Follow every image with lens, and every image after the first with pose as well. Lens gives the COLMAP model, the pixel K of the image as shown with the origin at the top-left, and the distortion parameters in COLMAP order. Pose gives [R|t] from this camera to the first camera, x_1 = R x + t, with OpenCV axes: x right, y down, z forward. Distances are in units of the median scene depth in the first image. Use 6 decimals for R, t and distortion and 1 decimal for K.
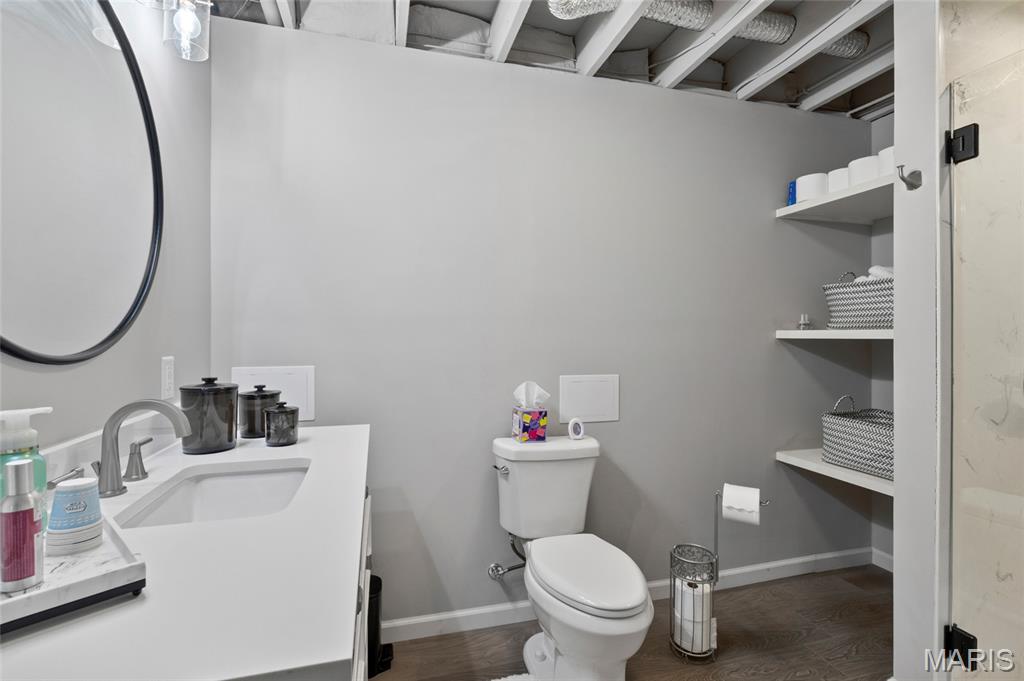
lens RADIAL K [[471.8, 0, 510.6], [0, 471.8, 337.9], [0, 0, 1]] dist [0.002761, -0.000603]
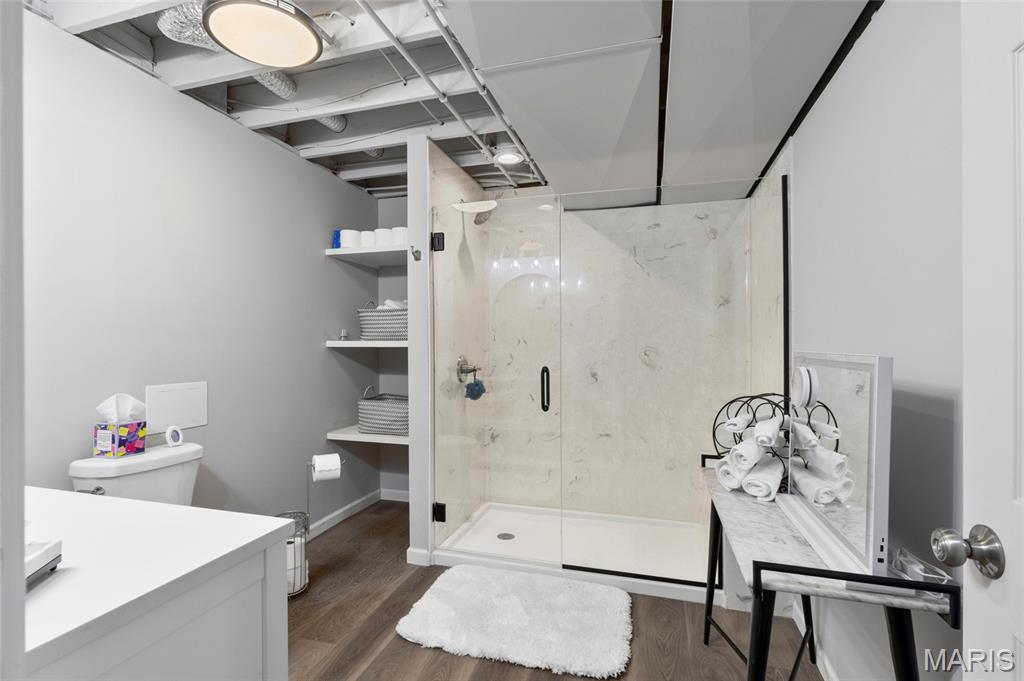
lens RADIAL K [[463.3, 0, 512.0], [0, 463.3, 340.5], [0, 0, 1]] dist [-0.000575, -0.000160]
pose [[0.528552, 0.007753, 0.848866, -0.306664], [0.004381, 0.999920, -0.011861, 0.000781], [-0.848890, 0.009988, 0.528476, -0.143338]]
